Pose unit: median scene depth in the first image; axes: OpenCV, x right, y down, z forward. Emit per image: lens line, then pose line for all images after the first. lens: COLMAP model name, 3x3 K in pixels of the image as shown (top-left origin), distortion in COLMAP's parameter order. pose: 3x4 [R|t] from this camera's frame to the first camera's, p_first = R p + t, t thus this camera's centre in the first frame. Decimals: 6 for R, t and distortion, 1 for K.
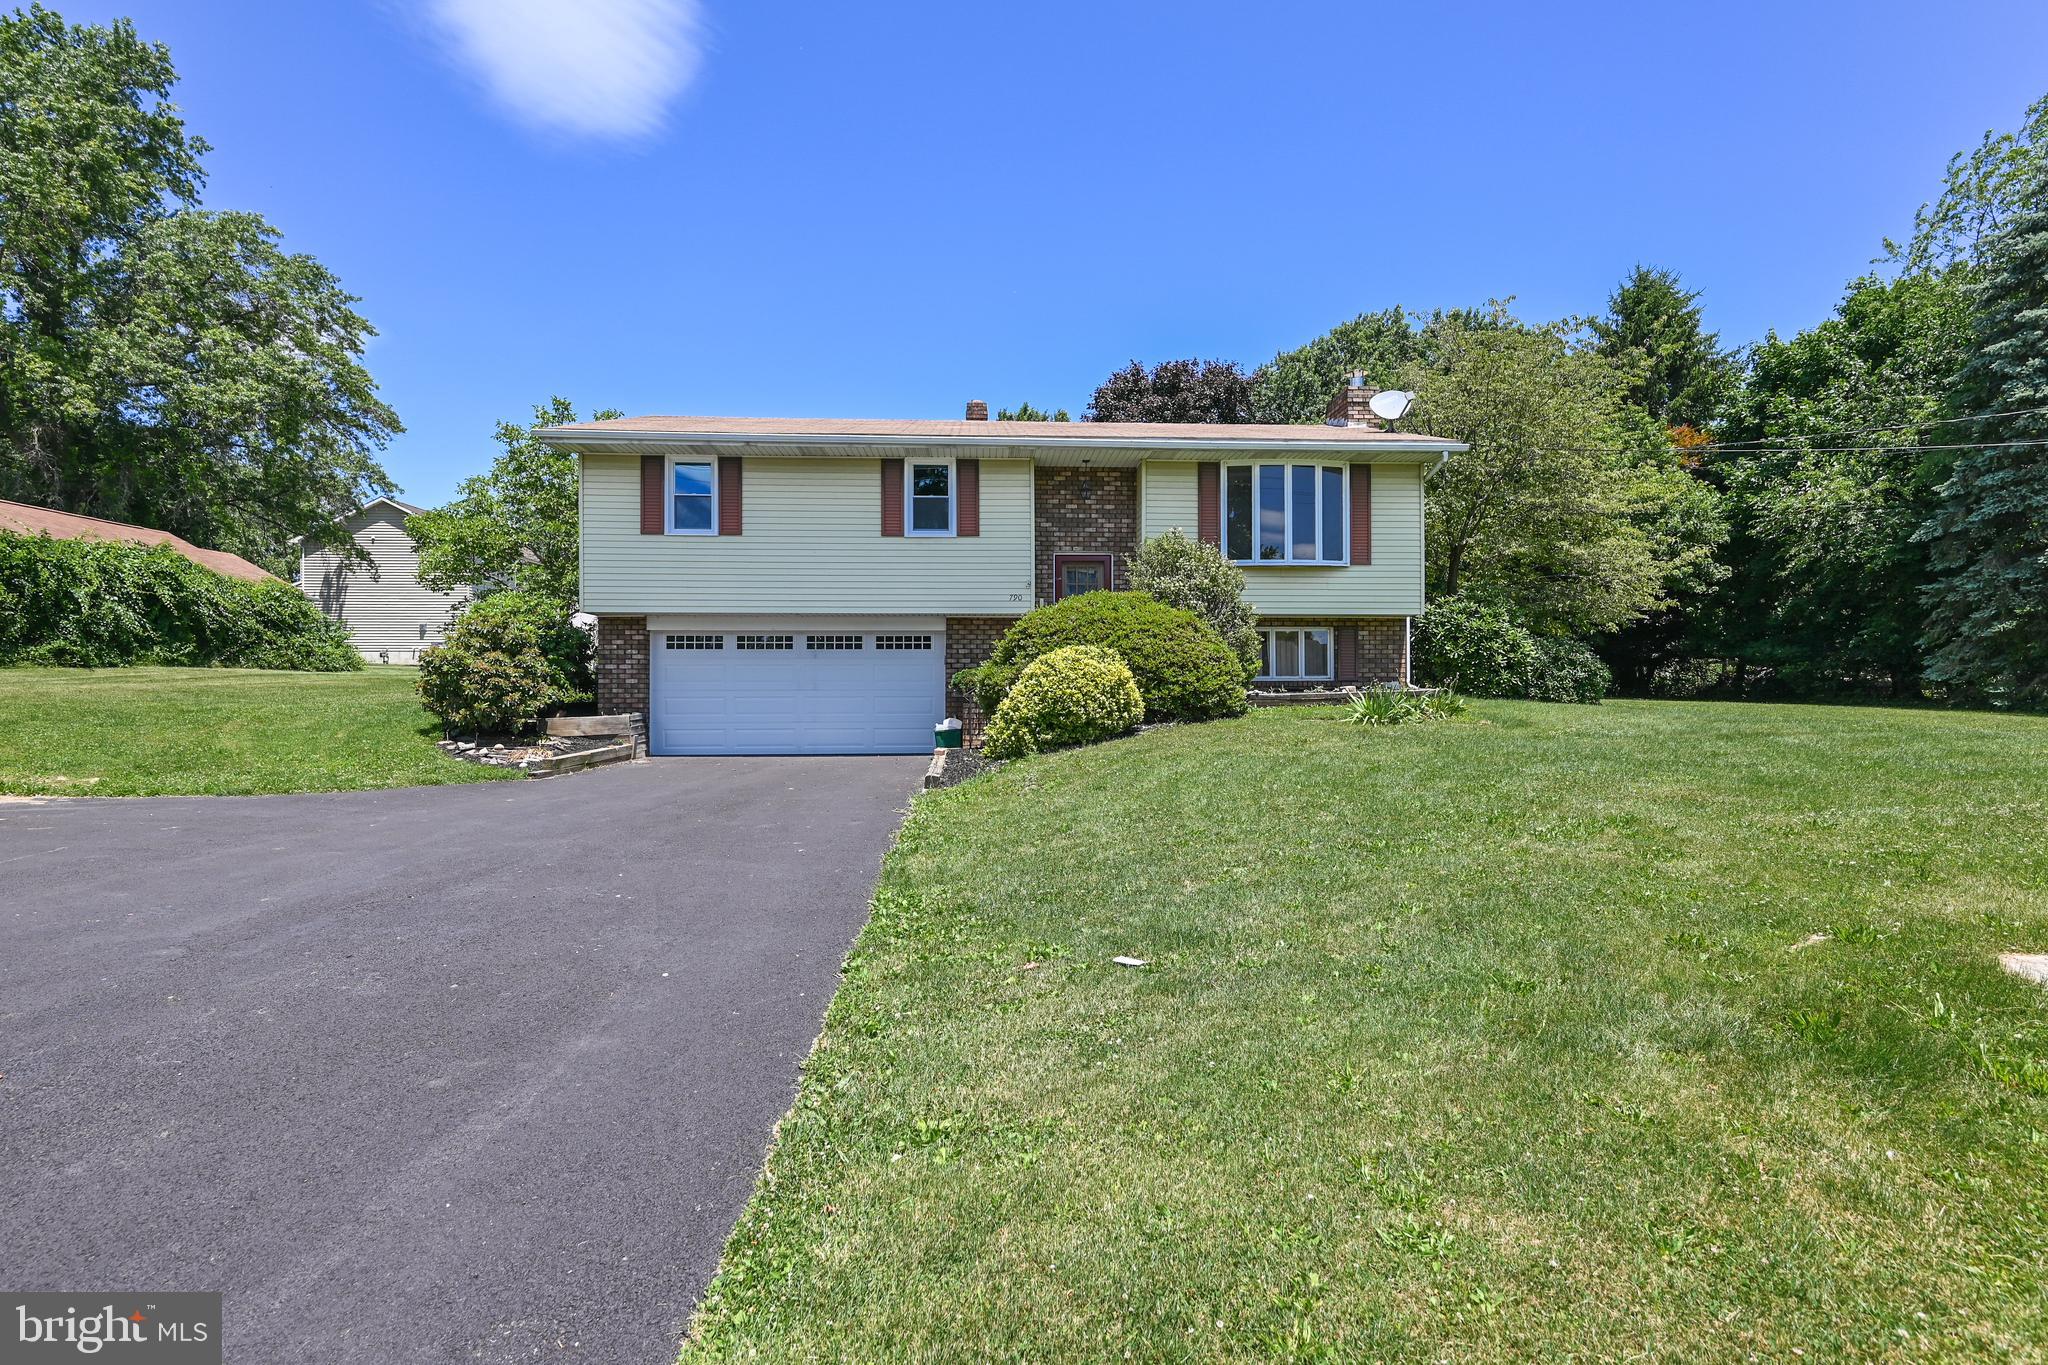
lens RADIAL K [[971.1, 0, 1024.0], [0, 971.1, 682.5], [0, 0, 1]] dist [0.003479, 0.001746]
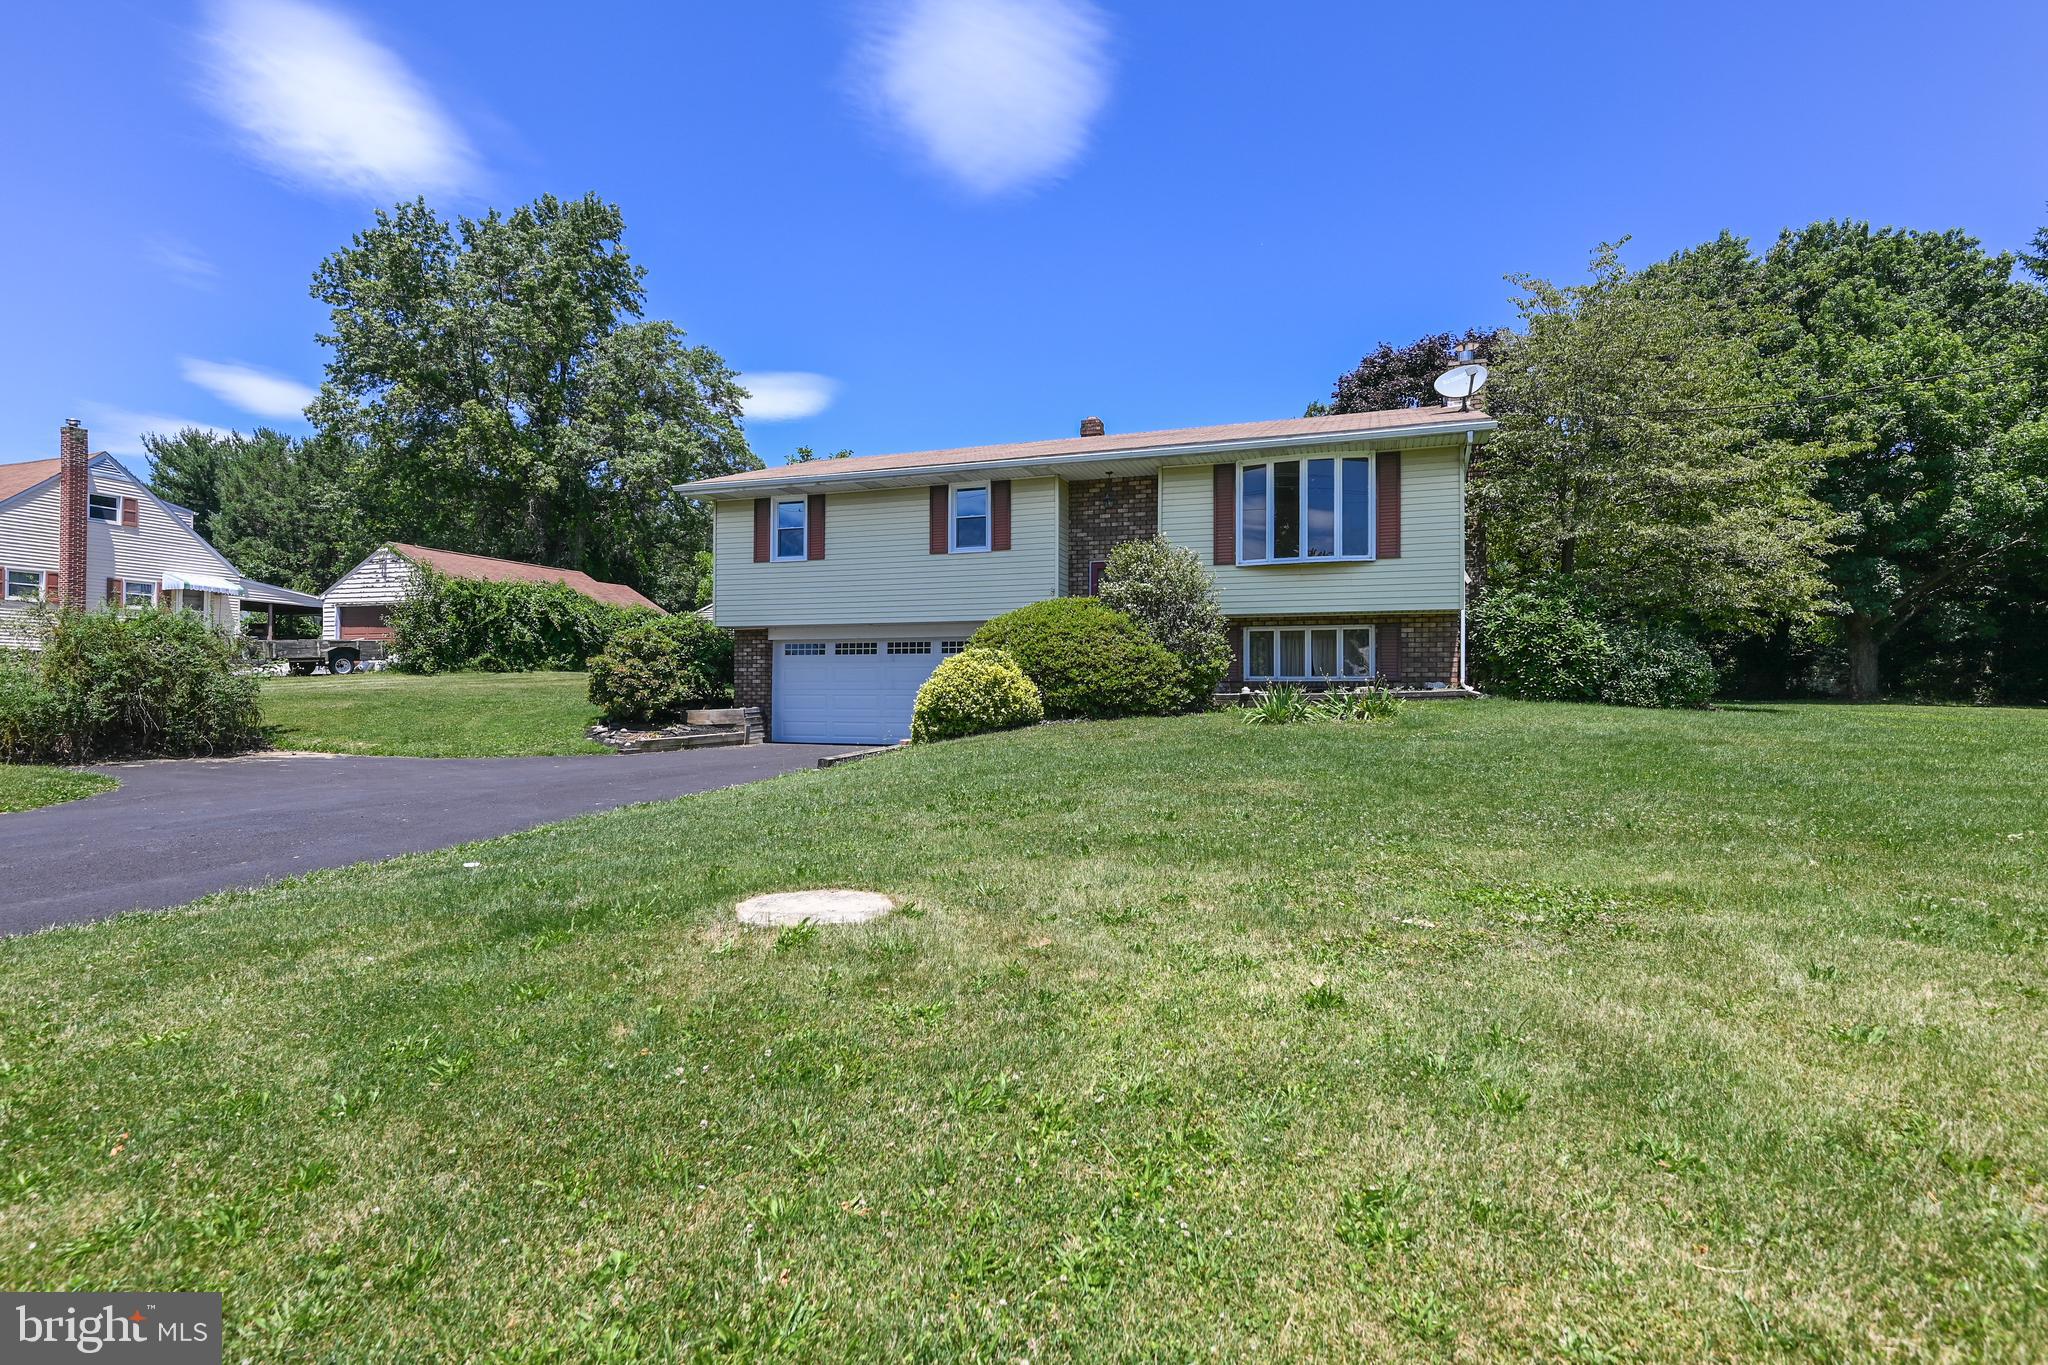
lens RADIAL K [[971.1, 0, 1024.0], [0, 971.1, 682.5], [0, 0, 1]] dist [0.003479, 0.001746]
pose [[0.922934, 0.000560, -0.384959, 0.378268], [-0.001796, 0.999994, -0.002853, 0.002974], [0.384955, 0.003325, 0.922929, -0.008688]]
